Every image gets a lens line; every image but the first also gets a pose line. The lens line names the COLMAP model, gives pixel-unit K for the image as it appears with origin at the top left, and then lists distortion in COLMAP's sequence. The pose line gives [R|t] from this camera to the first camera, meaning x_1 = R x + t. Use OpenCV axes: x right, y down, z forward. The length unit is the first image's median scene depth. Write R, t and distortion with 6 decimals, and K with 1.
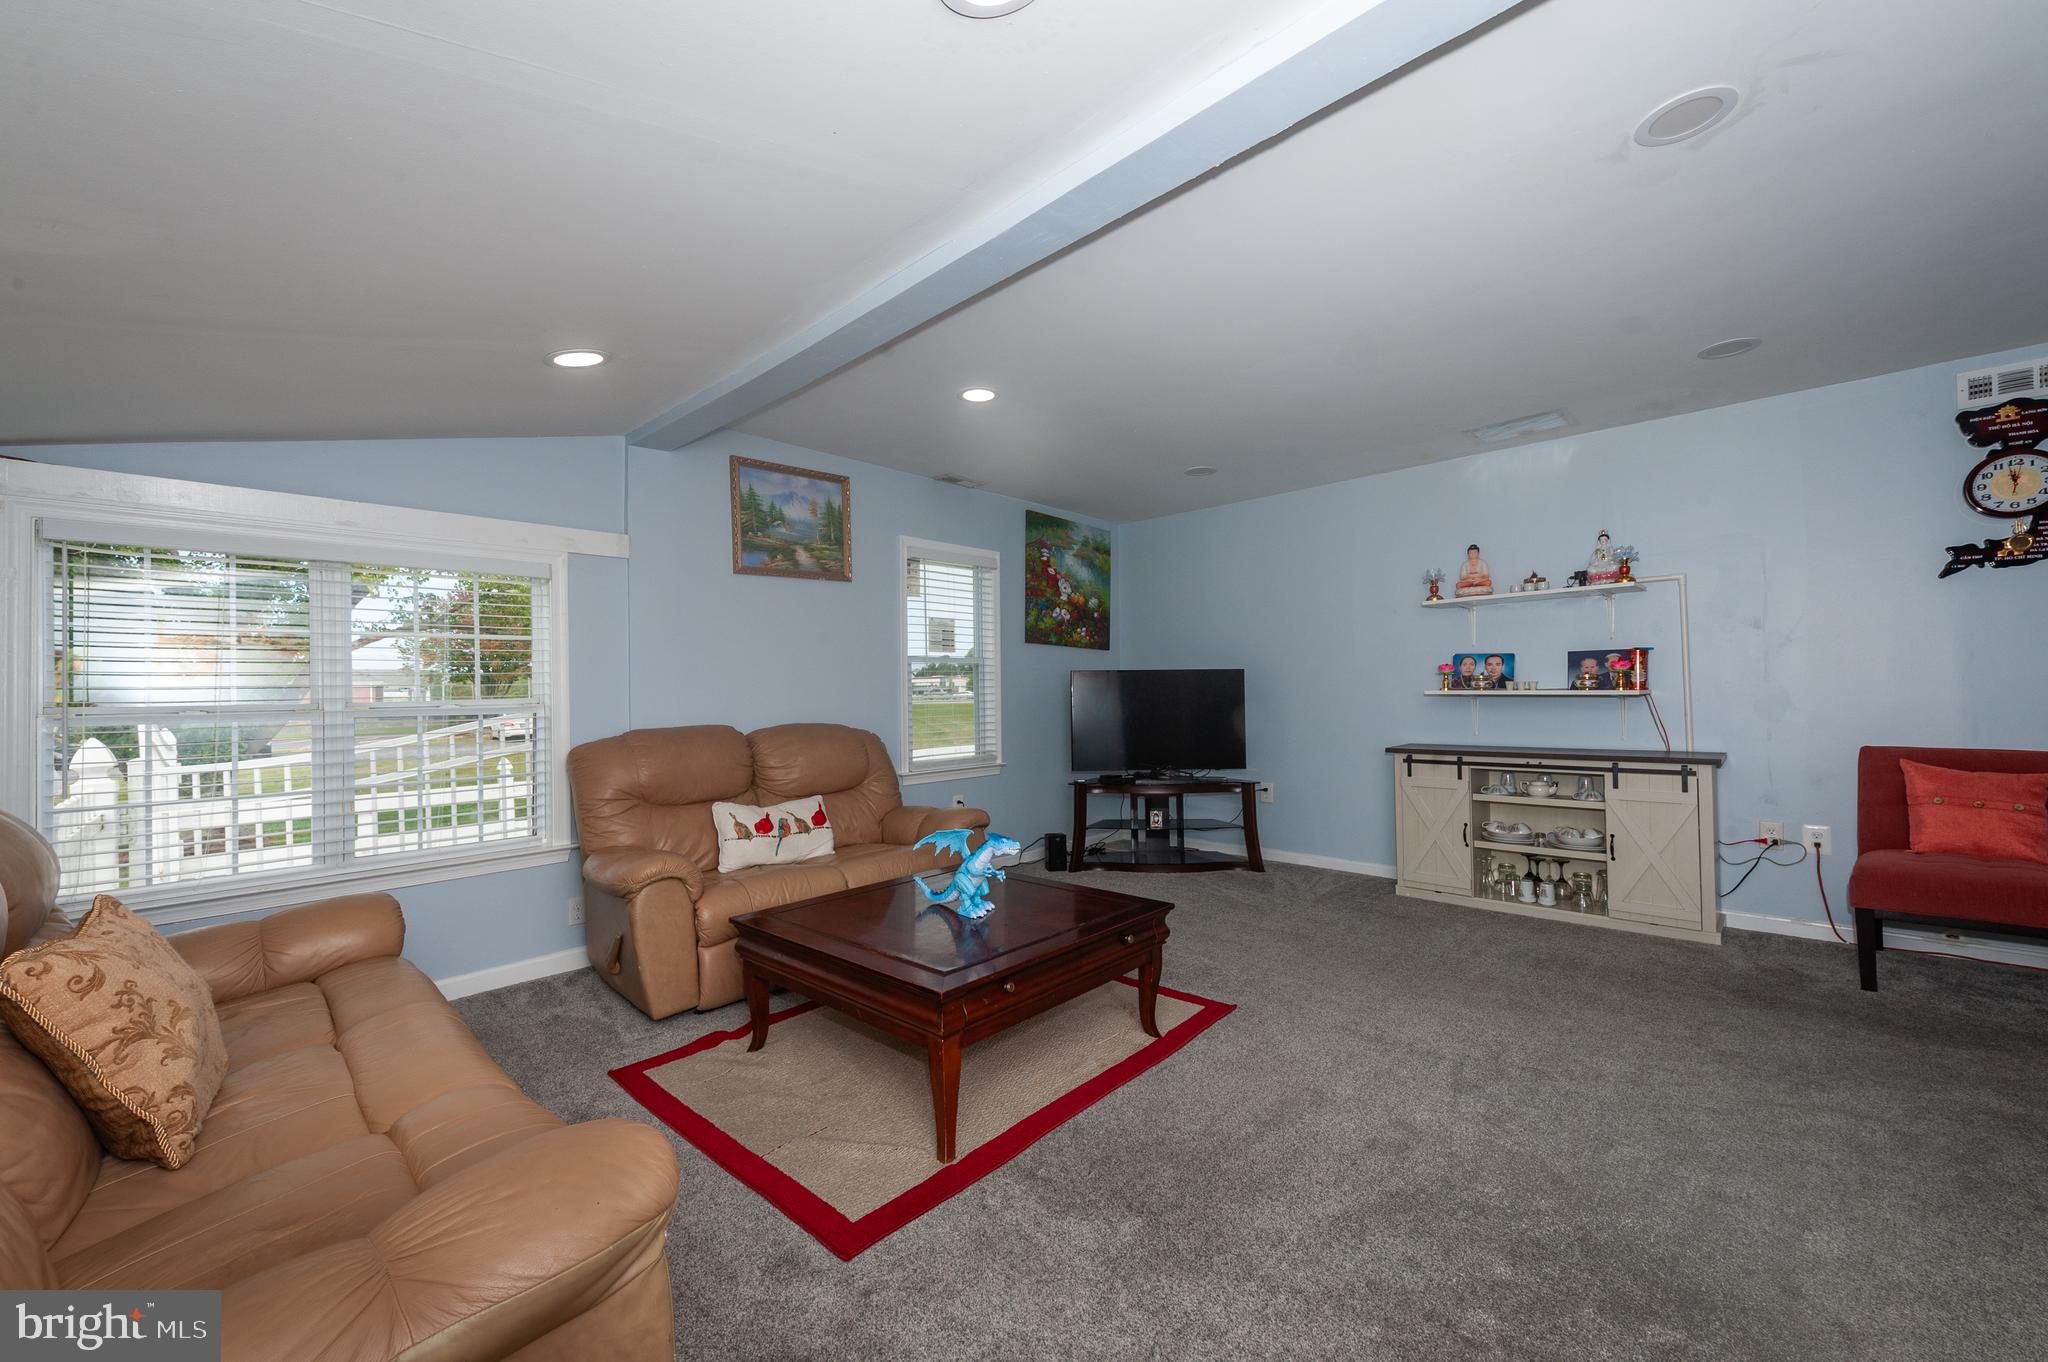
lens RADIAL K [[797.1, 0, 1024.0], [0, 797.1, 681.0], [0, 0, 1]] dist [0.016313, -0.006487]
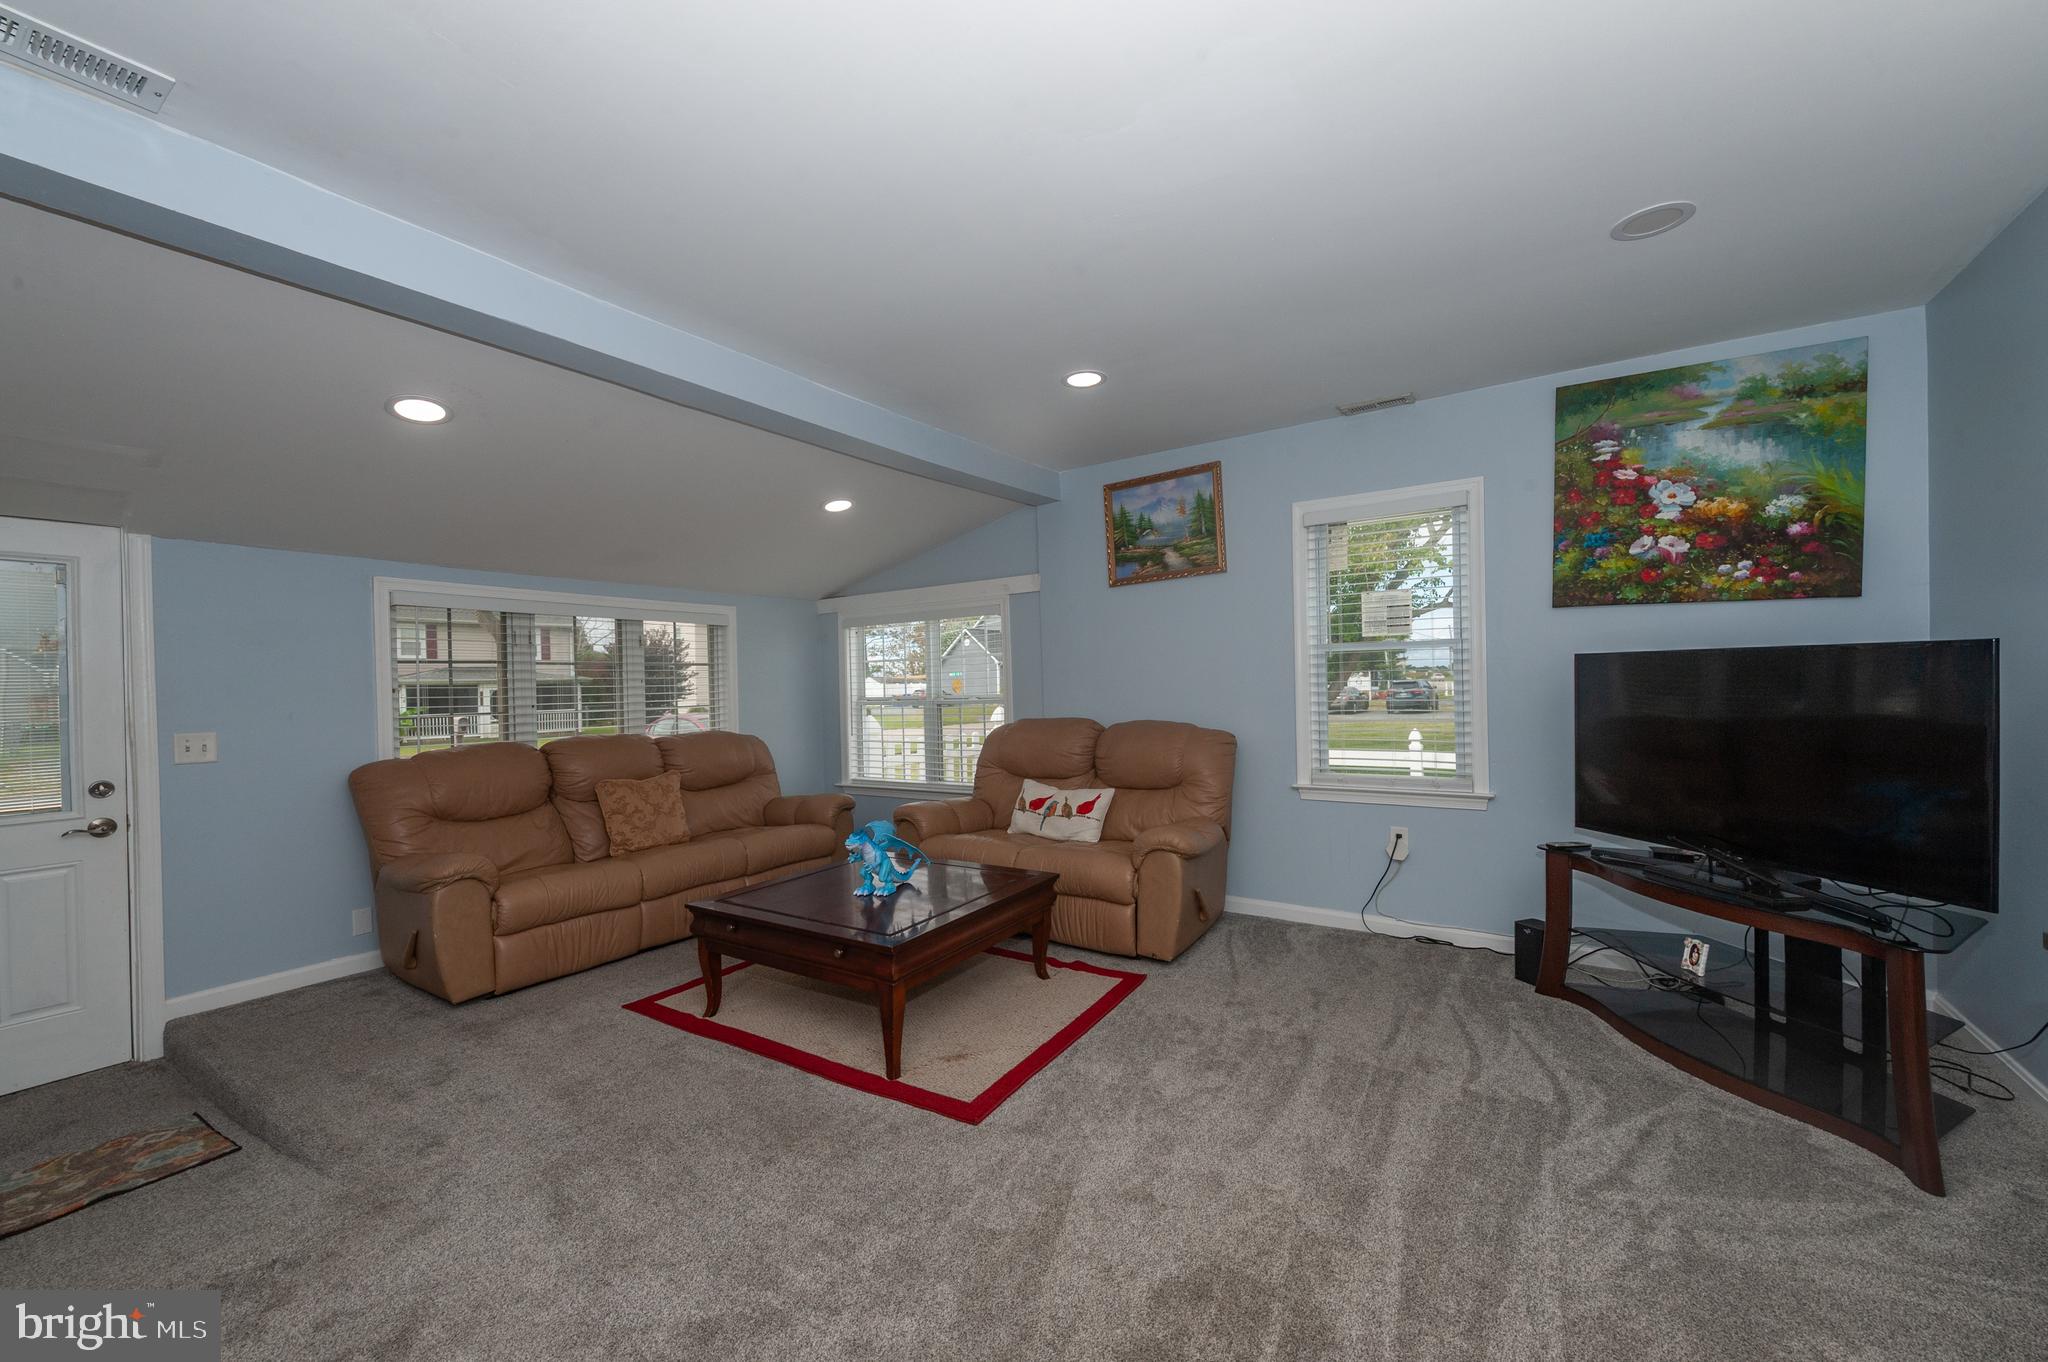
lens RADIAL K [[797.1, 0, 1024.0], [0, 797.1, 681.0], [0, 0, 1]] dist [0.016313, -0.006487]
pose [[0.169469, 0.014170, -0.985434, 0.677329], [0.039758, 0.998984, 0.021202, -0.025875], [0.984733, -0.042772, 0.168733, 0.609519]]
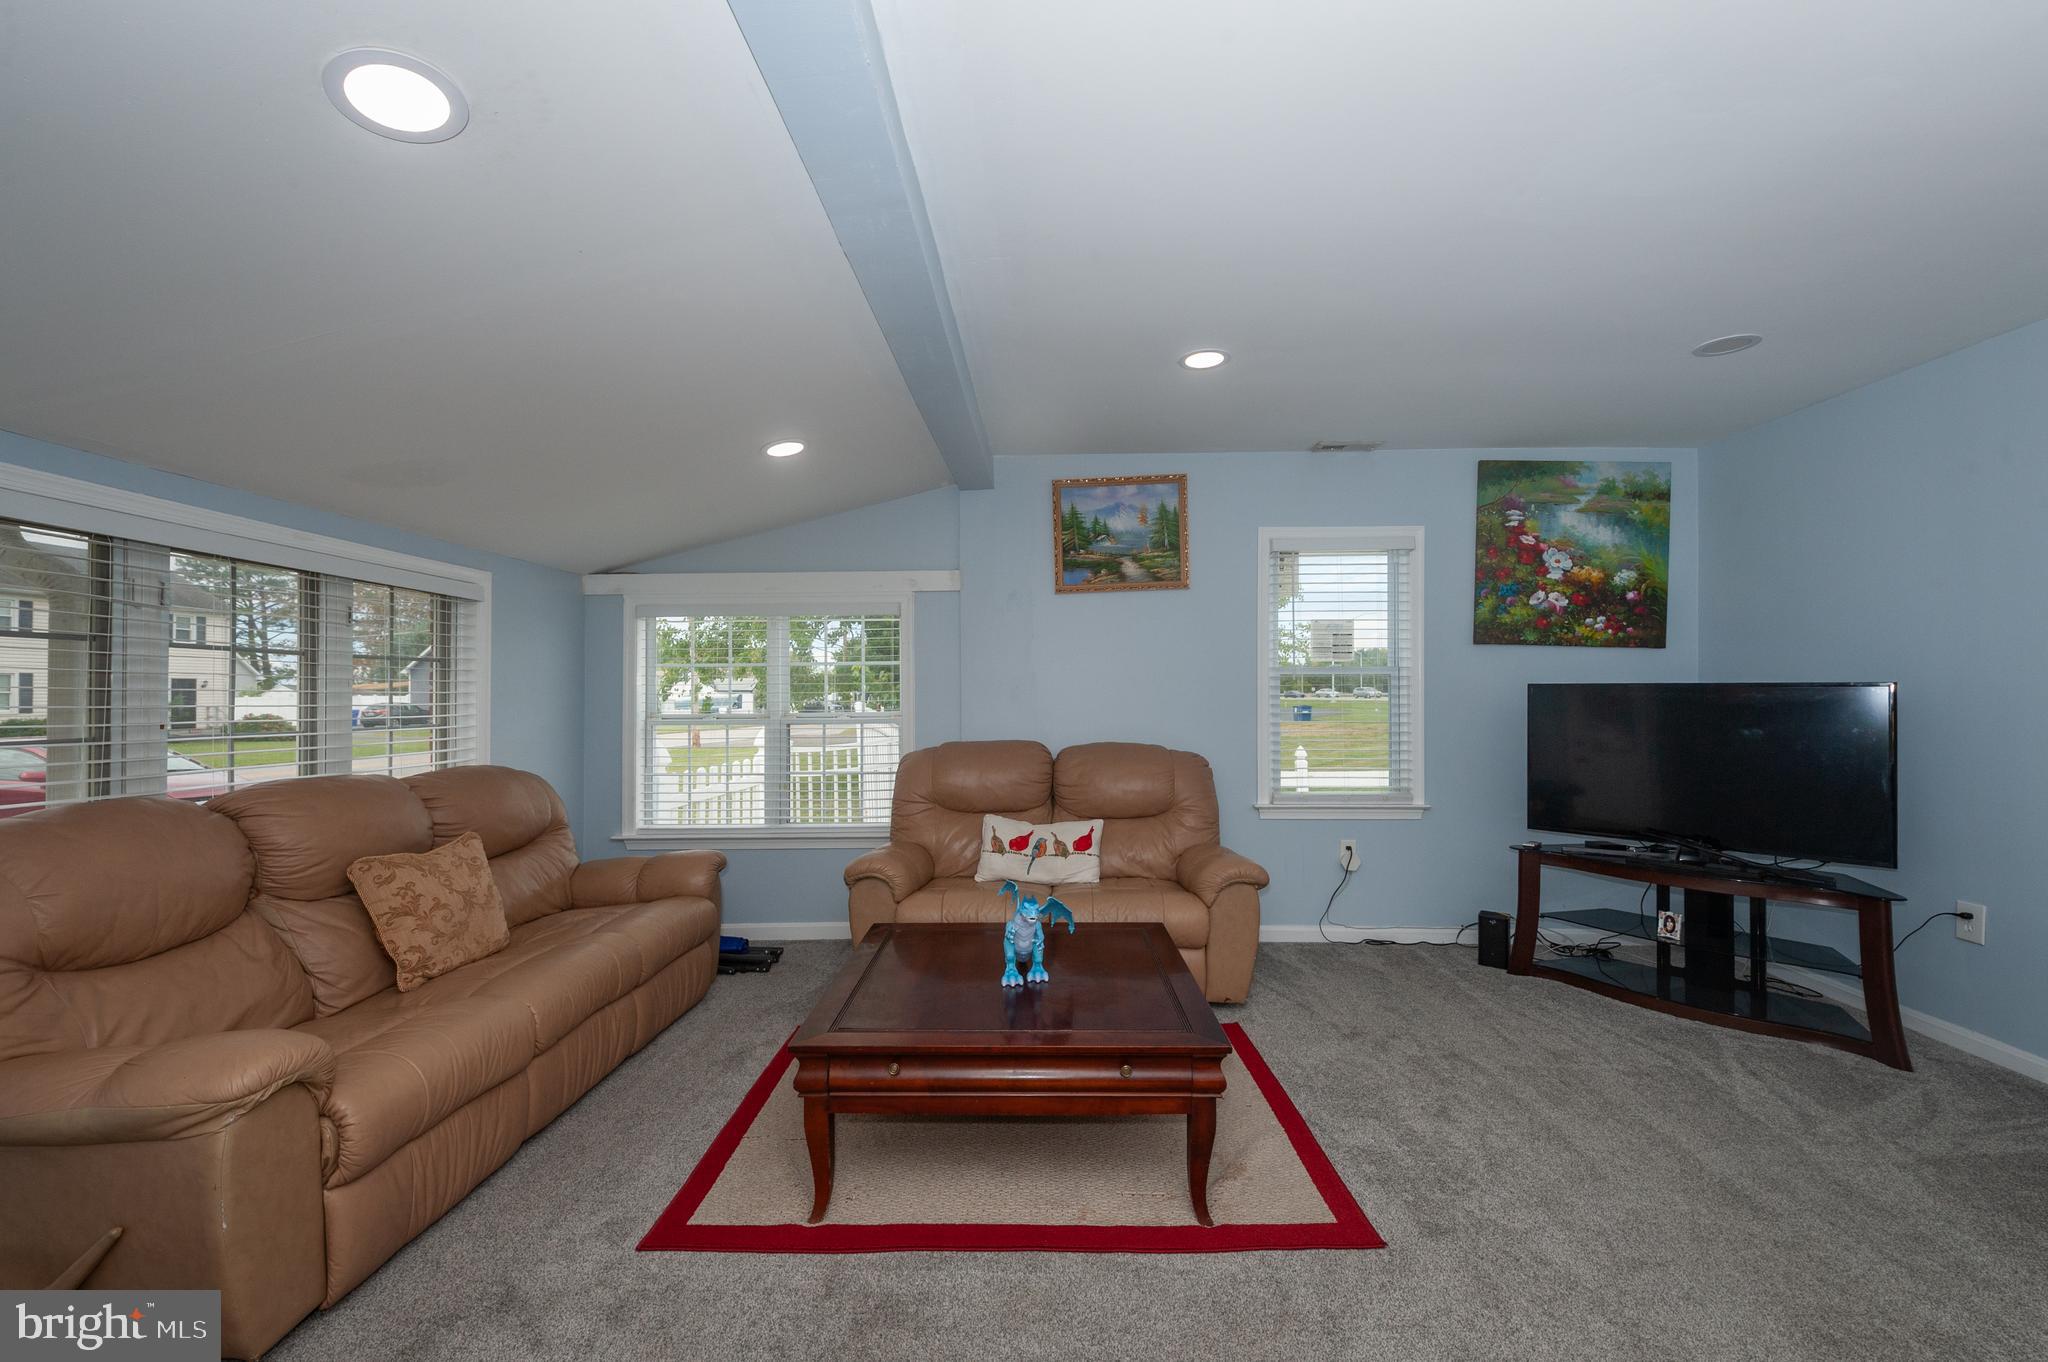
lens RADIAL K [[827.2, 0, 1028.6], [0, 827.2, 683.0], [0, 0, 1]] dist [0.018507, -0.006781]
pose [[0.667028, 0.006232, -0.745007, 0.369512], [0.004573, 0.999912, 0.012460, -0.029533], [0.745019, -0.011718, 0.666940, 0.234422]]
